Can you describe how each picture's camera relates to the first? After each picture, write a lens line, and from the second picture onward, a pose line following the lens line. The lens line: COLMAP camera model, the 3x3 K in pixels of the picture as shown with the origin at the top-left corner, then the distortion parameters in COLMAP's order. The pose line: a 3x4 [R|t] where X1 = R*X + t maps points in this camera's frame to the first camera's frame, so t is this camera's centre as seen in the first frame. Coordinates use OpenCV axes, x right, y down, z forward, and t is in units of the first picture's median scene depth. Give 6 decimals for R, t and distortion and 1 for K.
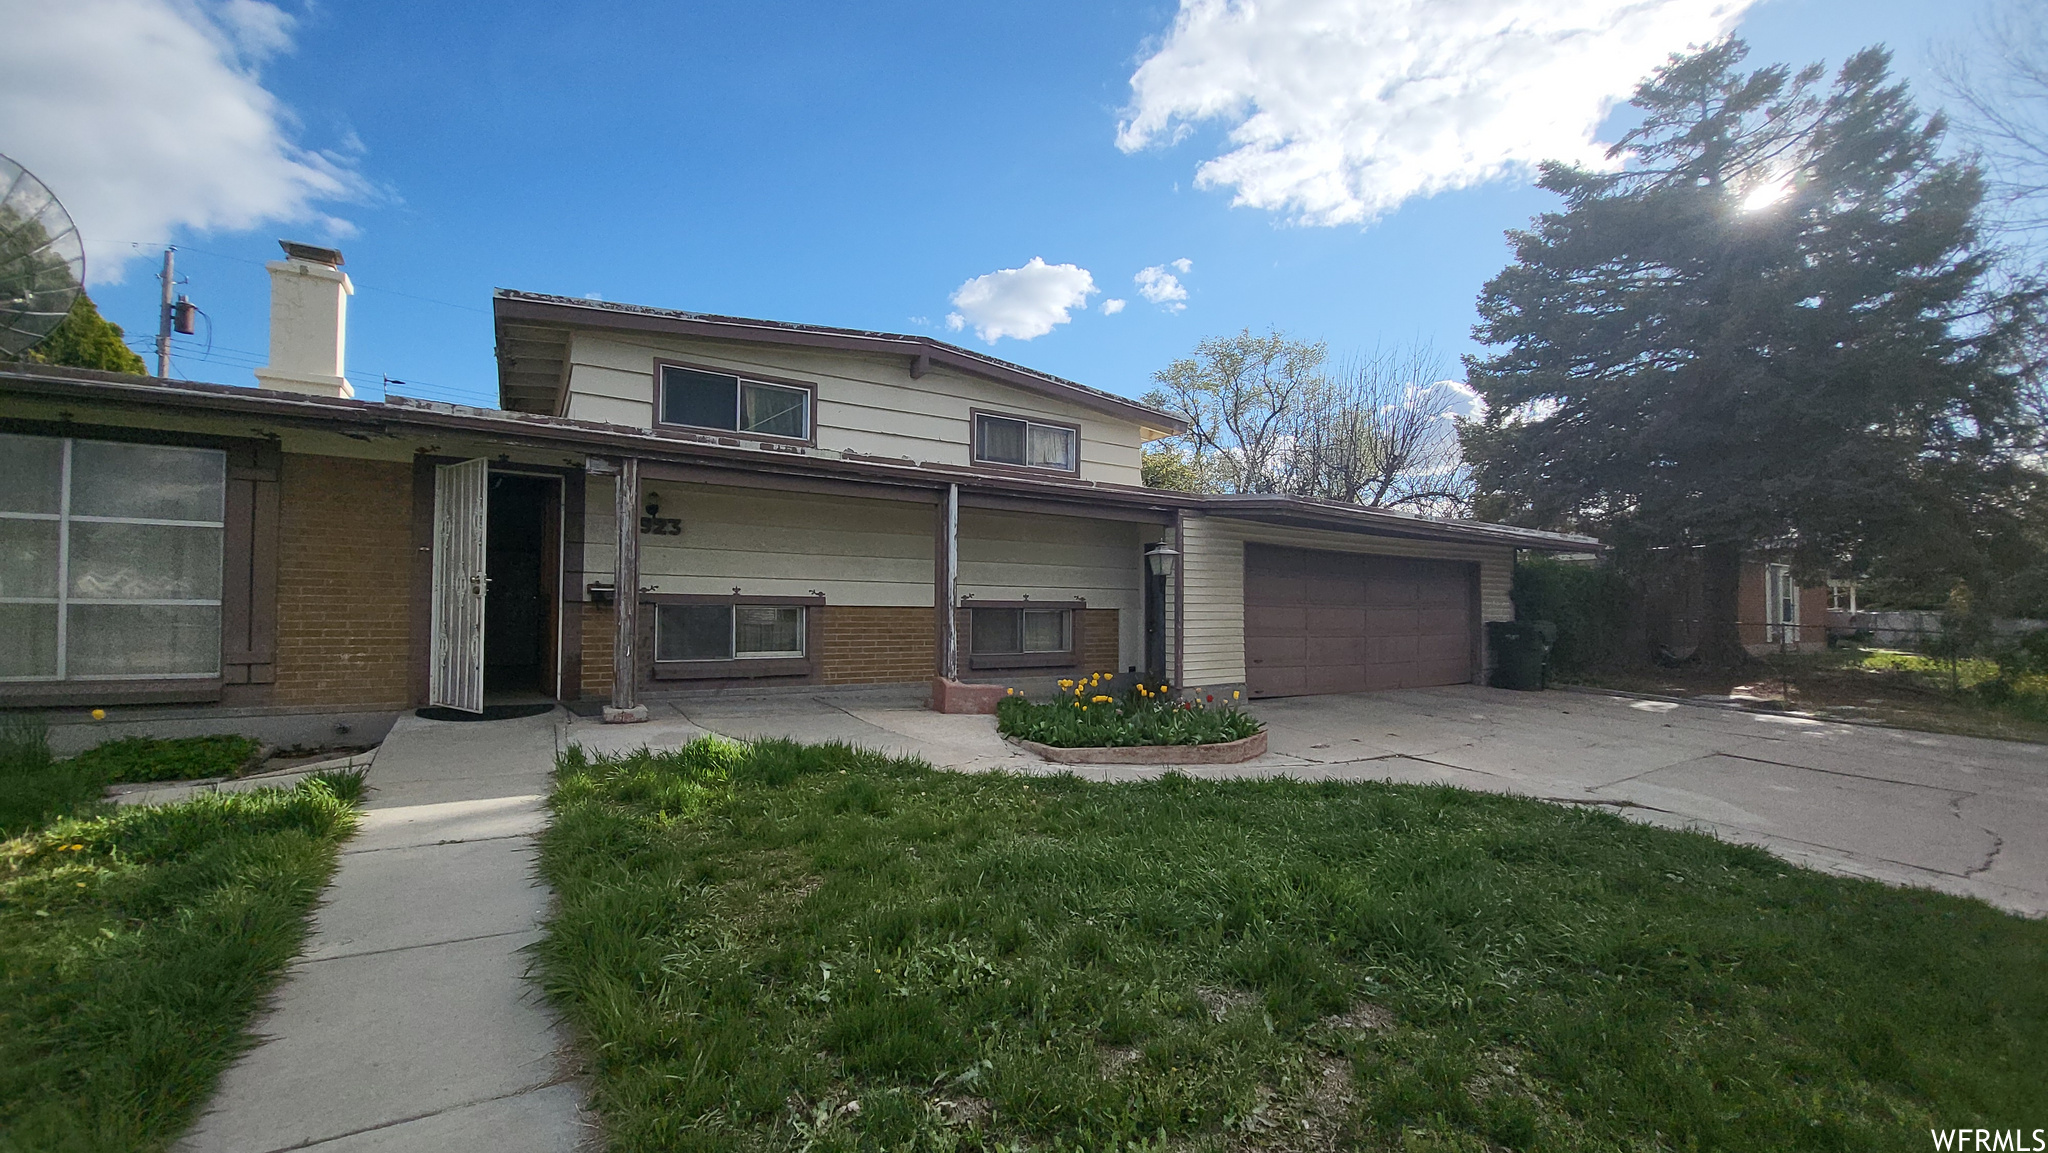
lens RADIAL K [[814.7, 0, 1035.0], [0, 814.7, 574.6], [0, 0, 1]] dist [-0.013751, -0.001119]
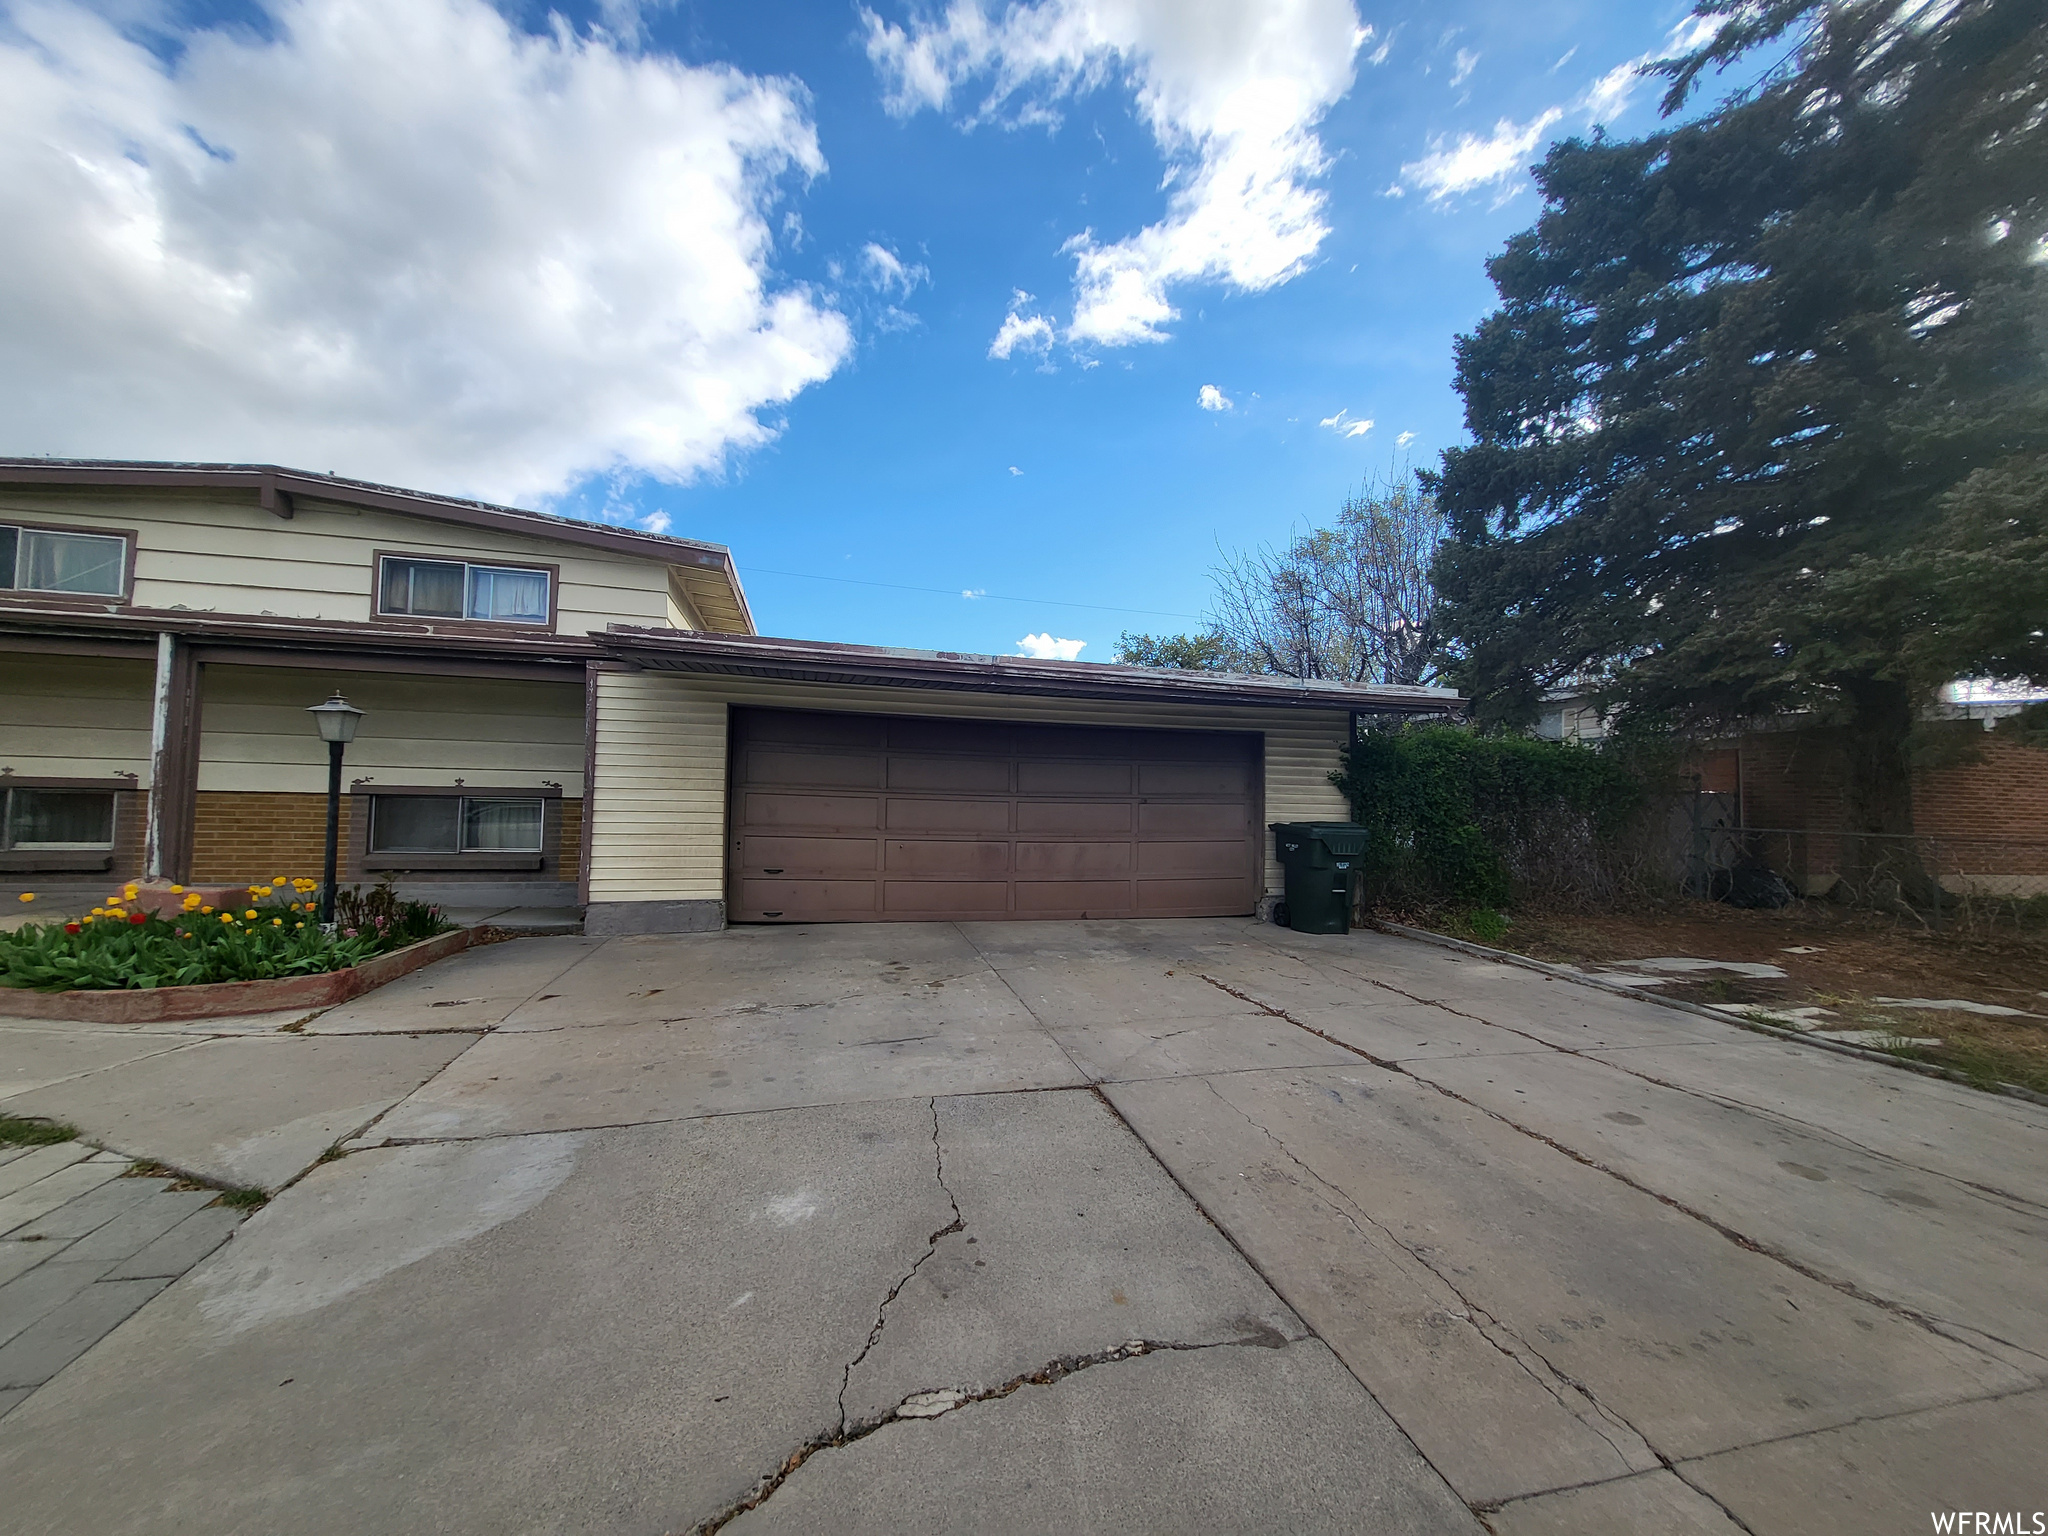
lens RADIAL K [[805.6, 0, 1020.9], [0, 805.6, 766.0], [0, 0, 1]] dist [0.002028, 0.000105]
pose [[0.950387, -0.013277, -0.310786, 0.743654], [0.006436, 0.999714, -0.023025, 0.033018], [0.311003, 0.019882, 0.950201, 0.409706]]
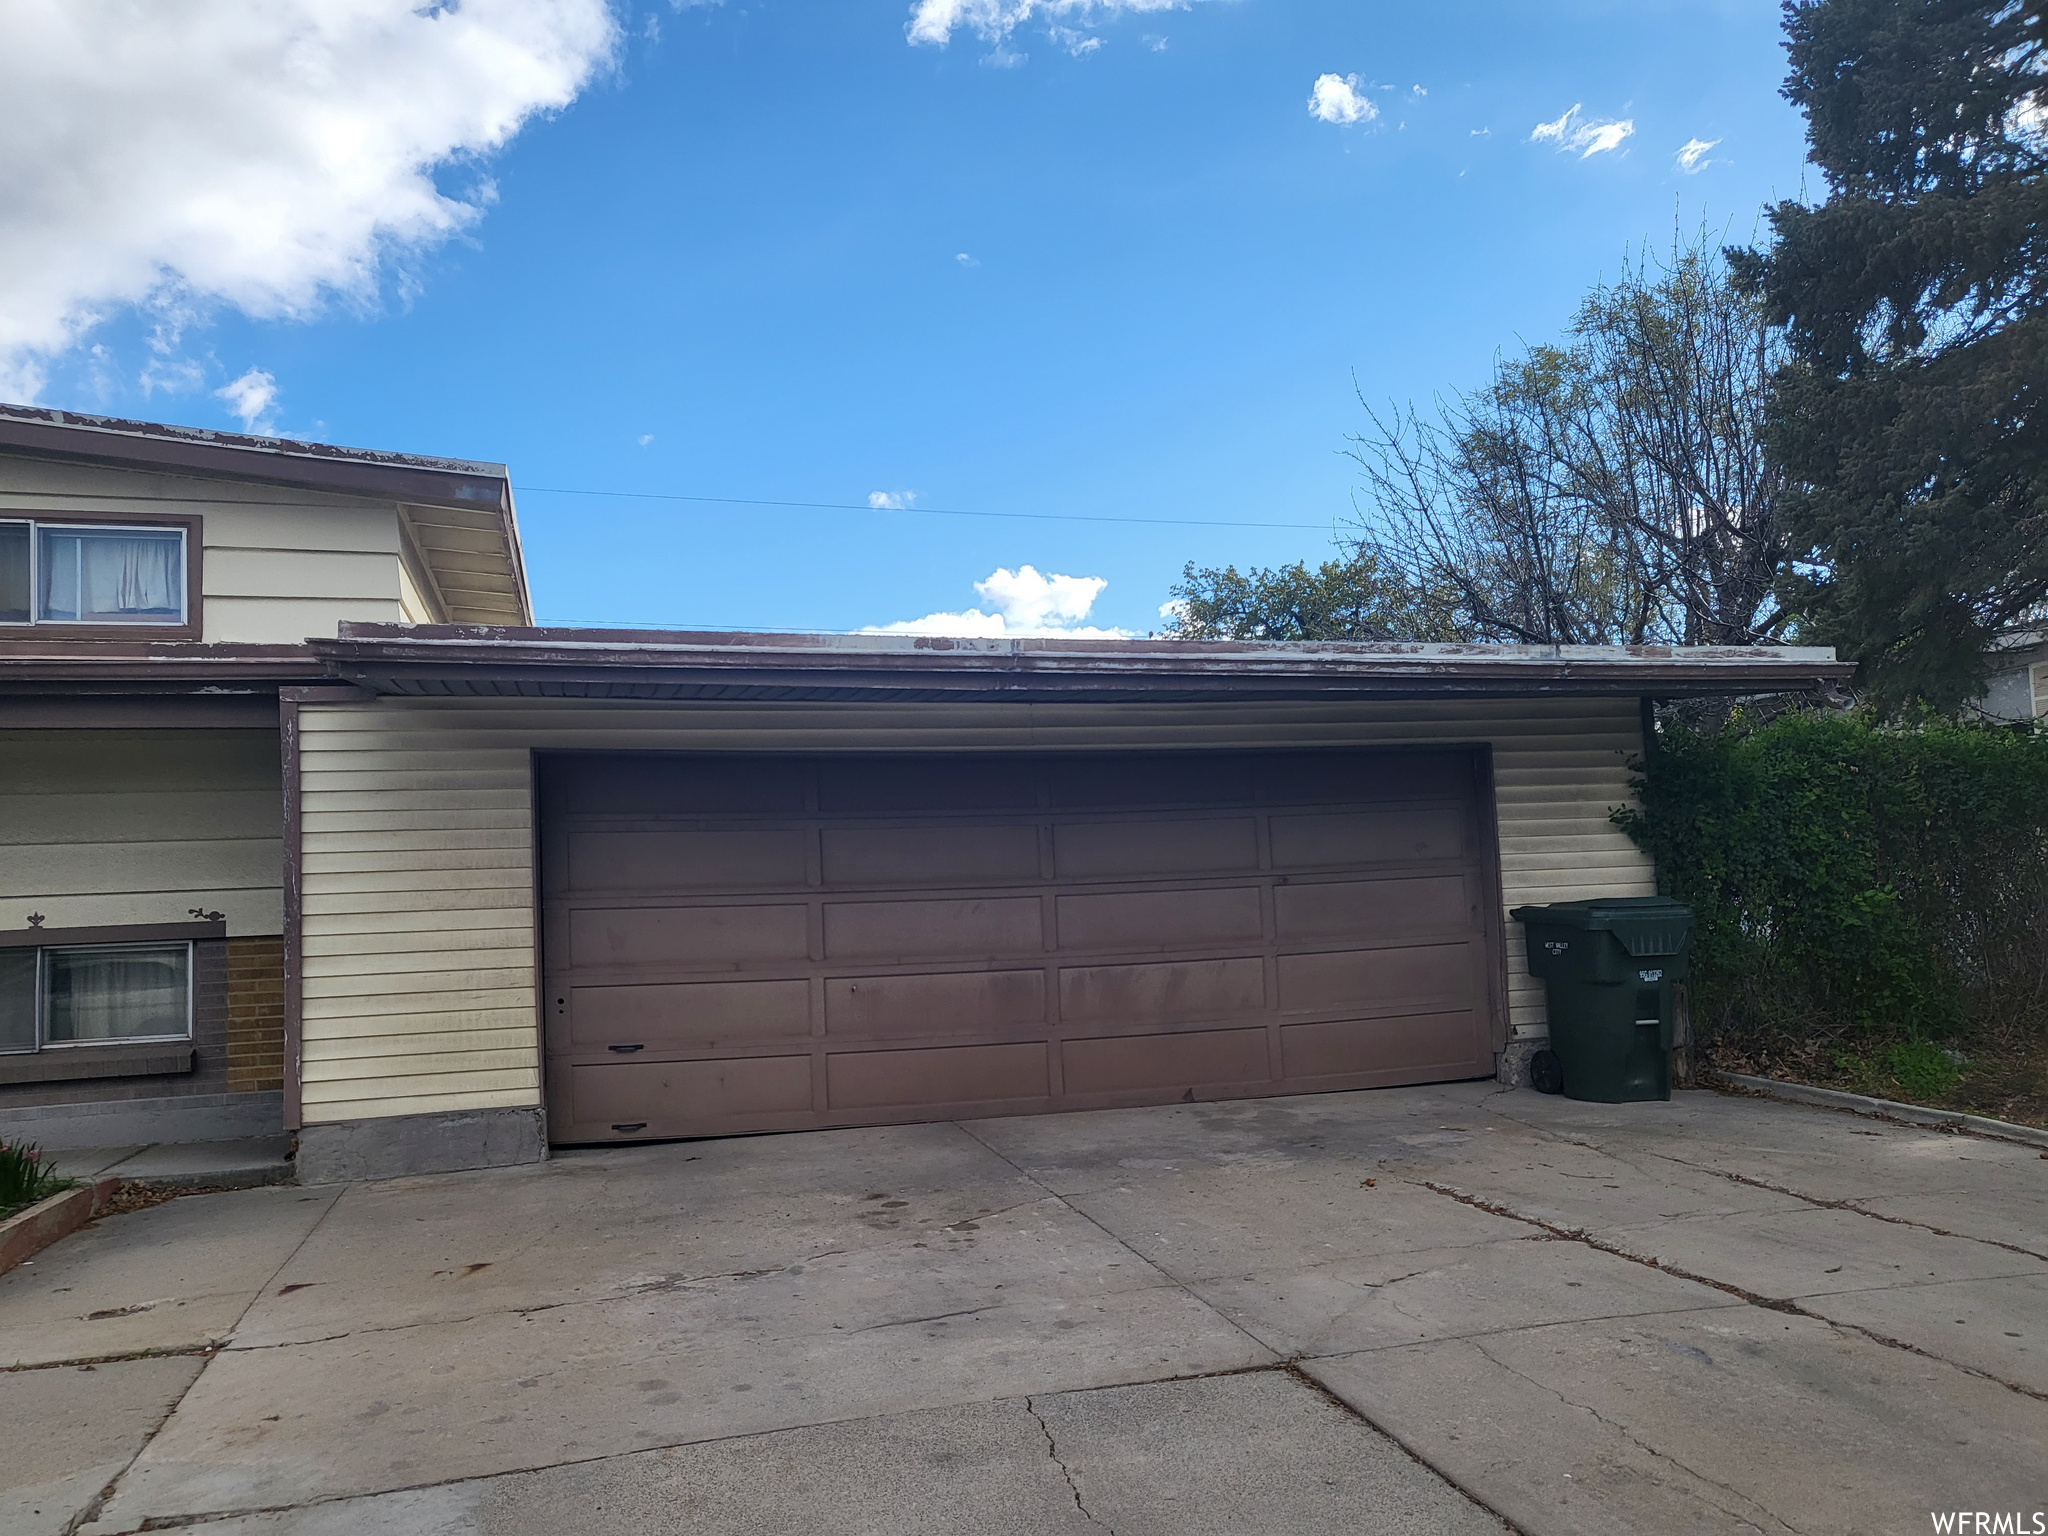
lens RADIAL K [[1571.9, 0, 1005.1], [0, 1571.9, 774.1], [0, 0, 1]] dist [0.002942, 0.048154]
pose [[0.951974, -0.079085, -0.295790, 0.724314], [0.065186, 0.996268, -0.056576, 0.030691], [0.299160, 0.034577, 0.953576, 0.336431]]
